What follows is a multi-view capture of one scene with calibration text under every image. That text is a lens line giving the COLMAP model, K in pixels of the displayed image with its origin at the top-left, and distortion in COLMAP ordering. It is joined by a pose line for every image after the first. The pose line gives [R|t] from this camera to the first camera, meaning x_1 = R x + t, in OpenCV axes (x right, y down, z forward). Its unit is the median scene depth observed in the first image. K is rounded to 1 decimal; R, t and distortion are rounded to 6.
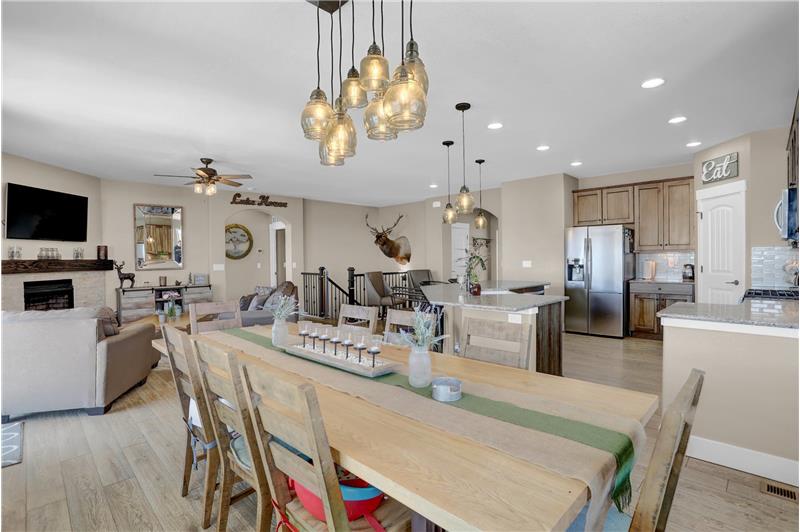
lens RADIAL K [[383.2, 0, 399.1], [0, 383.2, 264.2], [0, 0, 1]] dist [-0.028706, -0.000057]
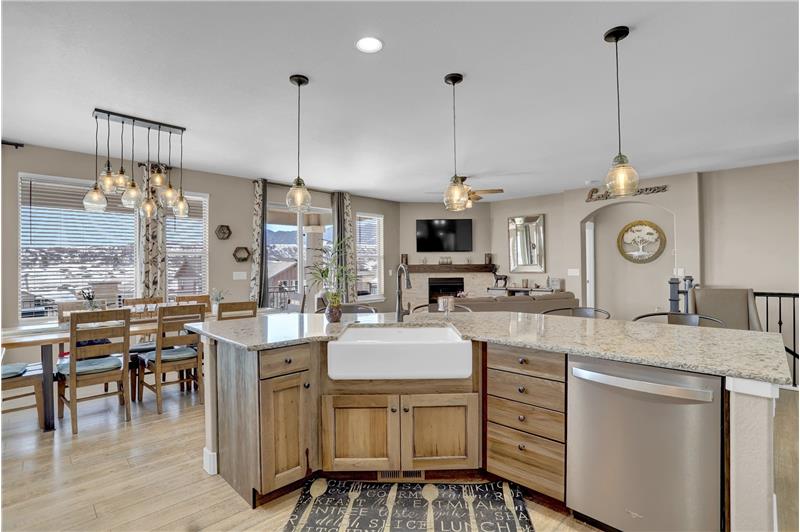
lens RADIAL K [[383.2, 0, 399.0], [0, 383.2, 264.8], [0, 0, 1]] dist [-0.028706, -0.000057]
pose [[0.020697, 0.007892, -0.999755, 0.531670], [-0.006540, 0.999949, 0.007758, -0.017029], [0.999764, 0.006377, 0.020747, 0.633380]]
